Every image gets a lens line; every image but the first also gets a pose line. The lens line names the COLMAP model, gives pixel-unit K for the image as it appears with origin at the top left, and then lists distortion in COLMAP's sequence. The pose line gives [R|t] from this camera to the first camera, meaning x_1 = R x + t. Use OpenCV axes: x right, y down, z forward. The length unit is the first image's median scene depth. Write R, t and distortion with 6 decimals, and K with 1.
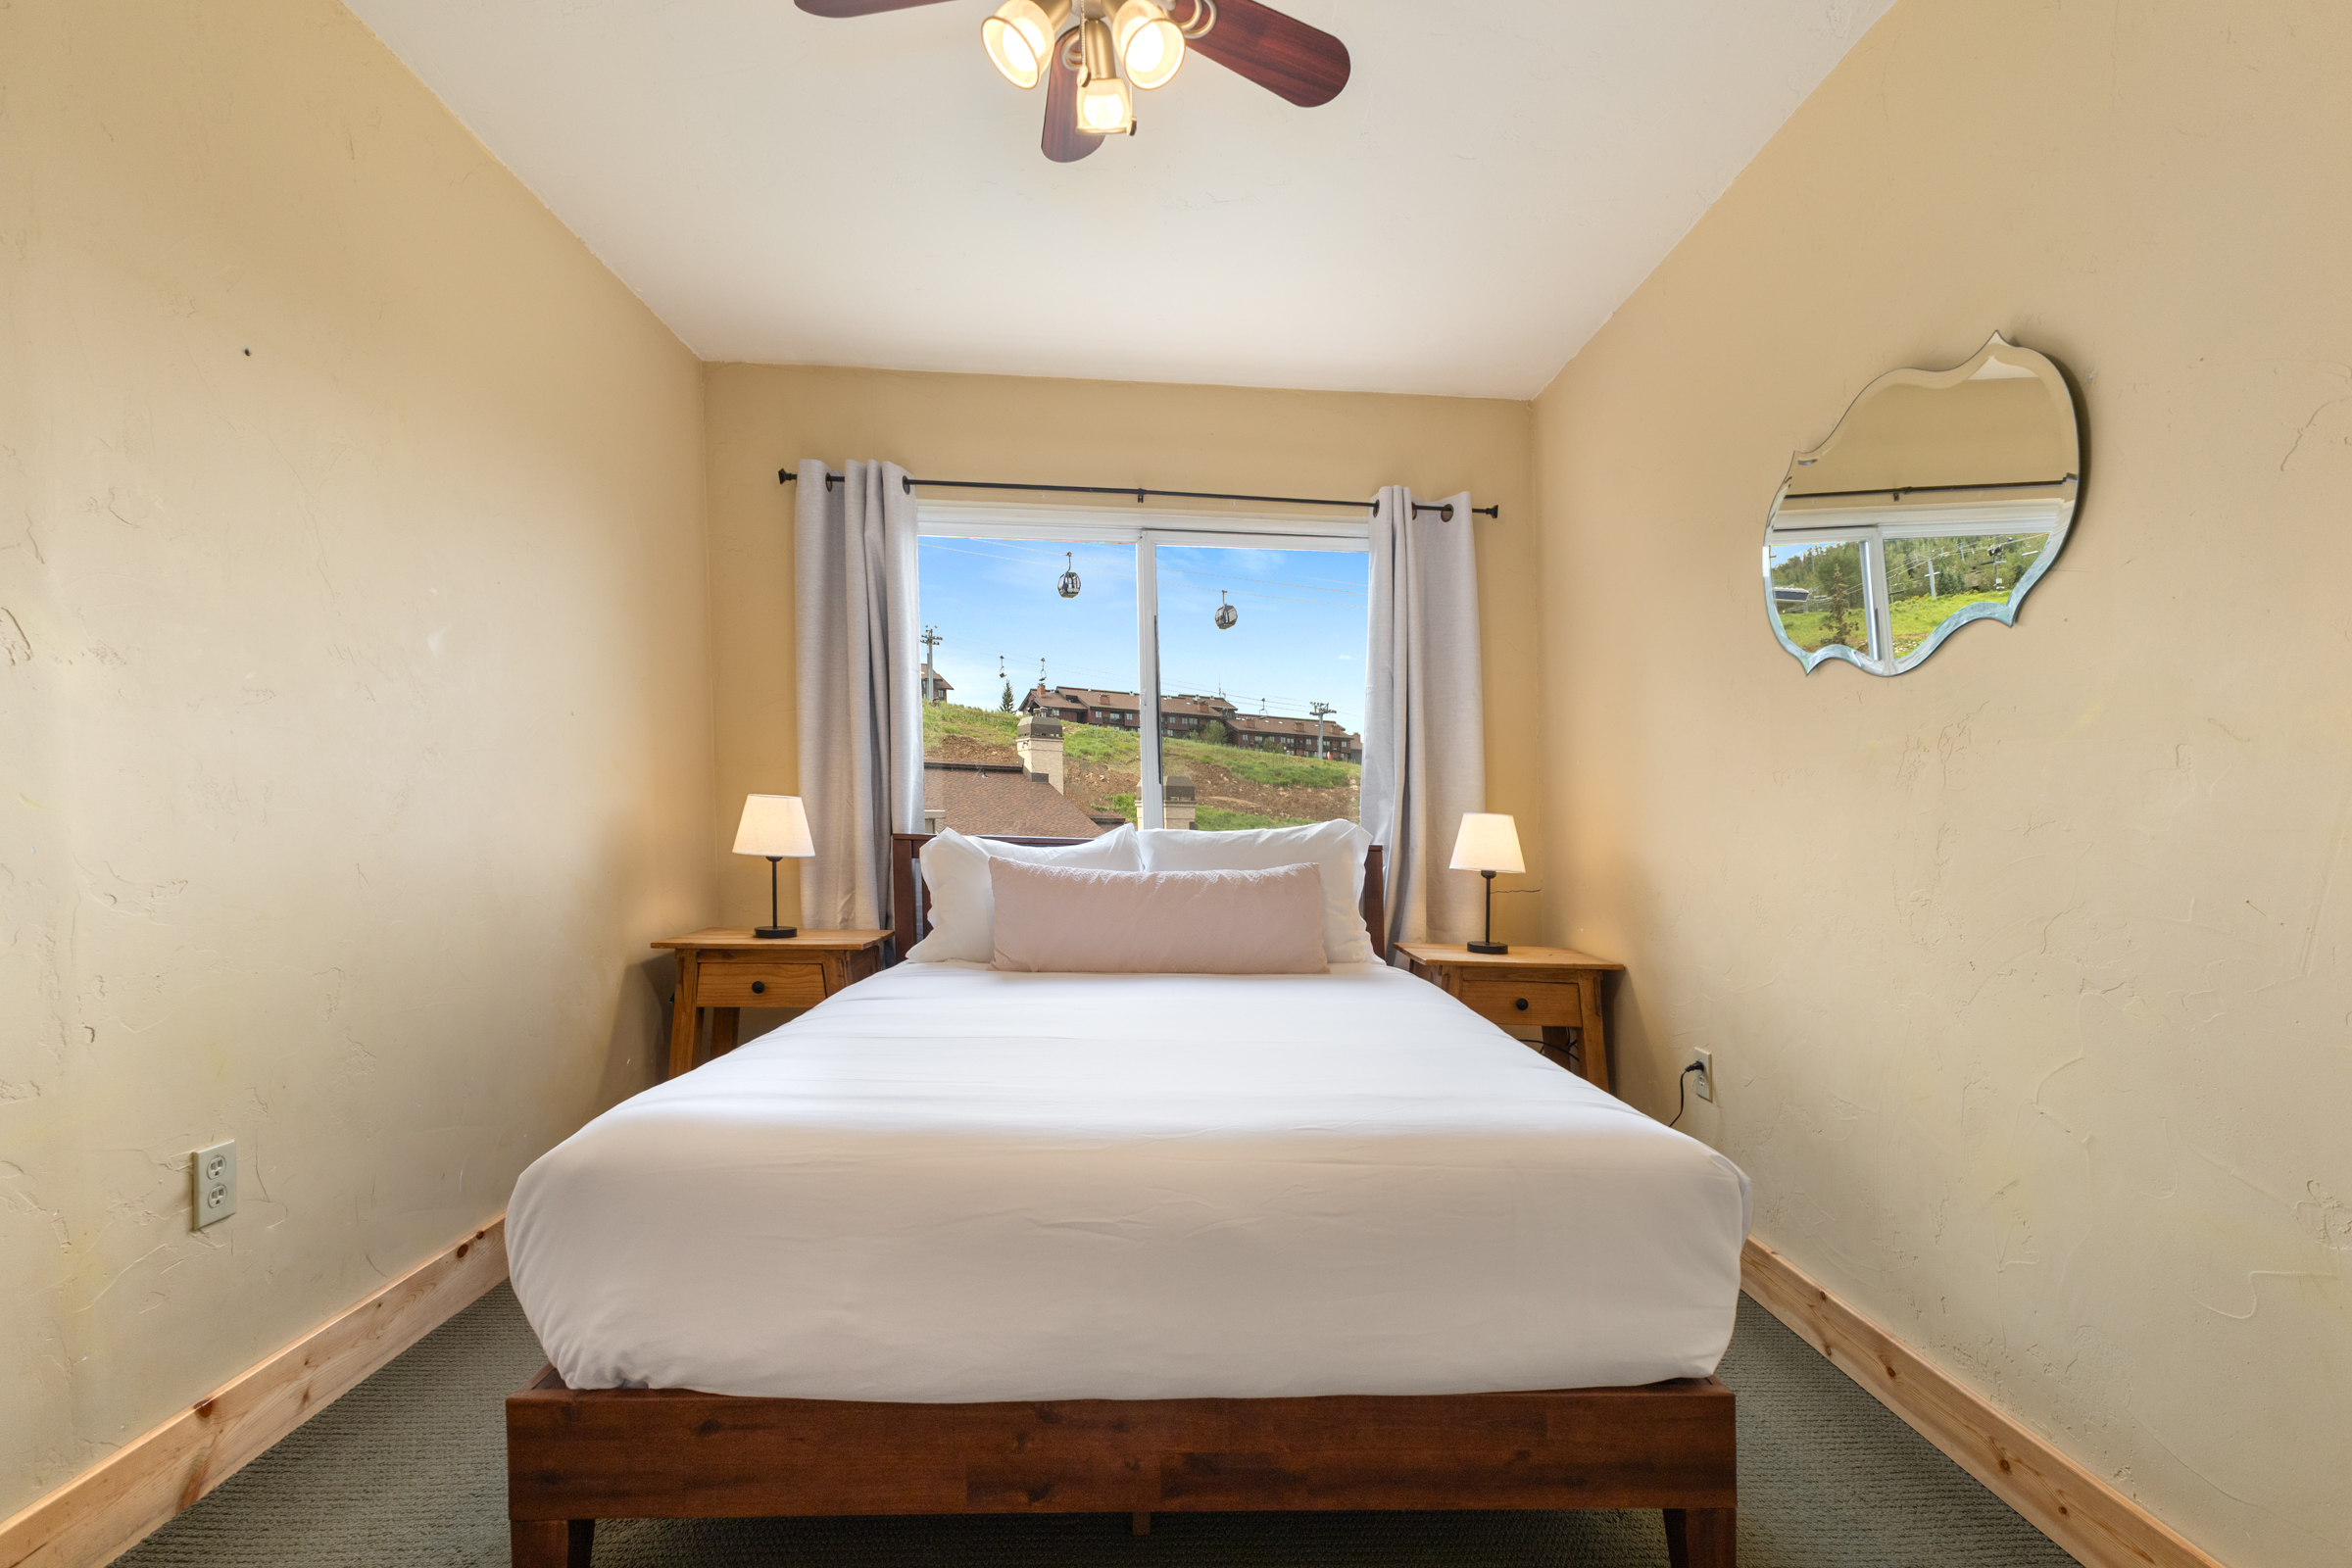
lens RADIAL K [[1066.0, 0, 1334.8], [0, 1066.0, 910.5], [0, 0, 1]] dist [0.016056, -0.002423]
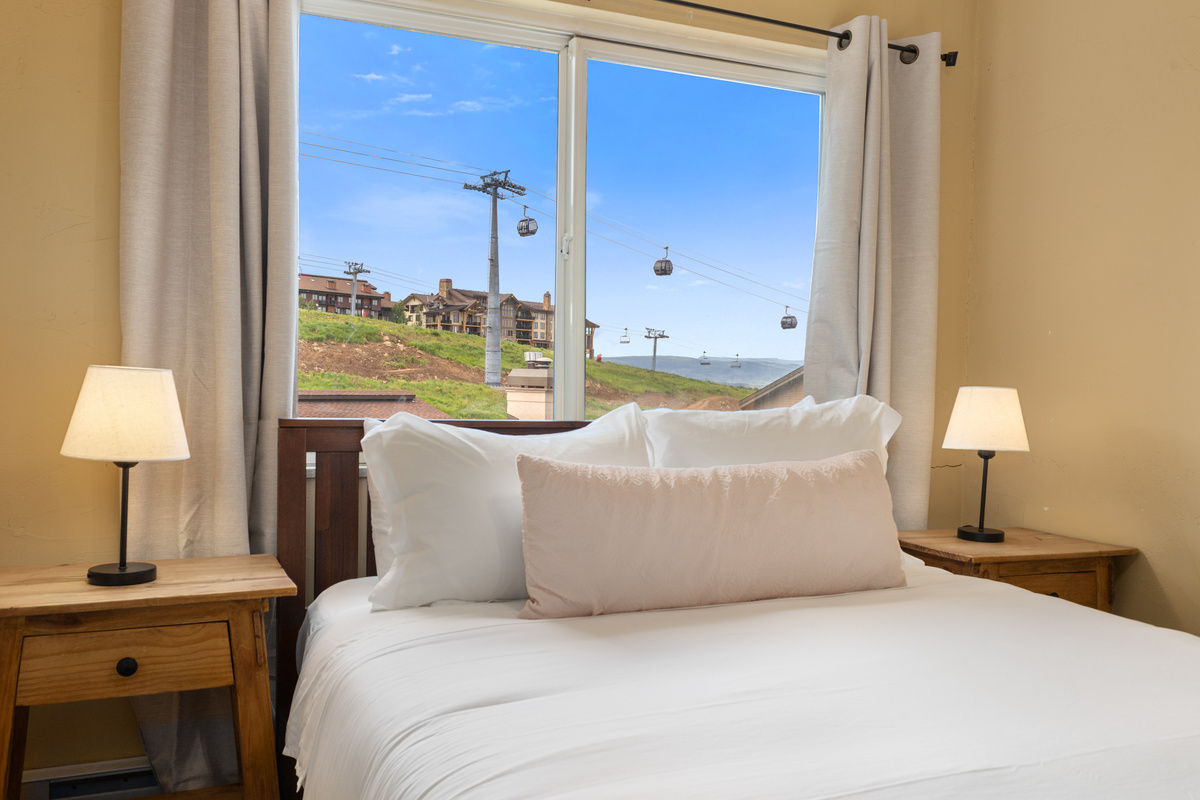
lens RADIAL K [[911.6, 0, 554.7], [0, 911.6, 429.2], [0, 0, 1]] dist [0.004815, -0.002983]
pose [[0.949219, -0.021113, 0.313908, -0.443242], [0.027025, 0.999530, -0.014495, -0.053156], [-0.313454, 0.022242, 0.949343, 0.379150]]
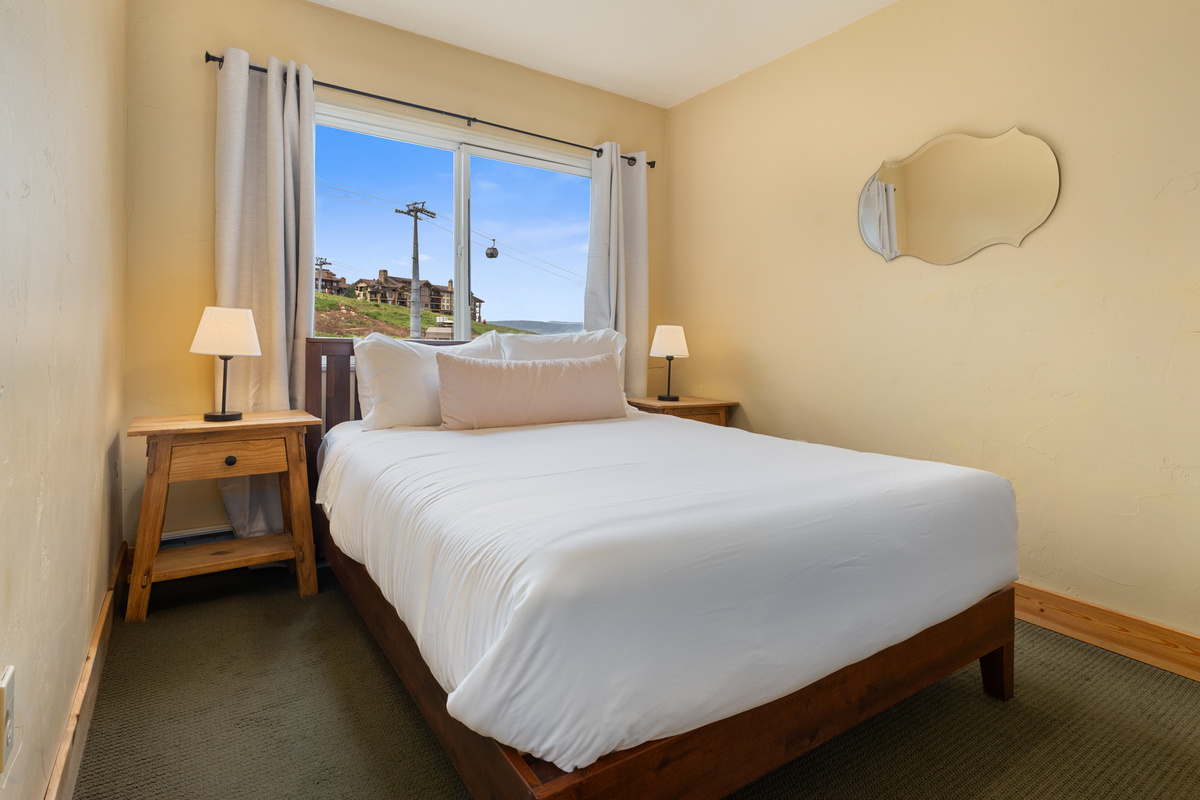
lens RADIAL K [[595.8, 0, 578.3], [0, 595.8, 367.6], [0, 0, 1]] dist [0.011249, 0.000473]
pose [[0.867073, -0.028930, 0.497340, -0.507358], [0.041819, 0.999016, -0.014795, -0.009109], [-0.496422, 0.033627, 0.867430, 0.180916]]
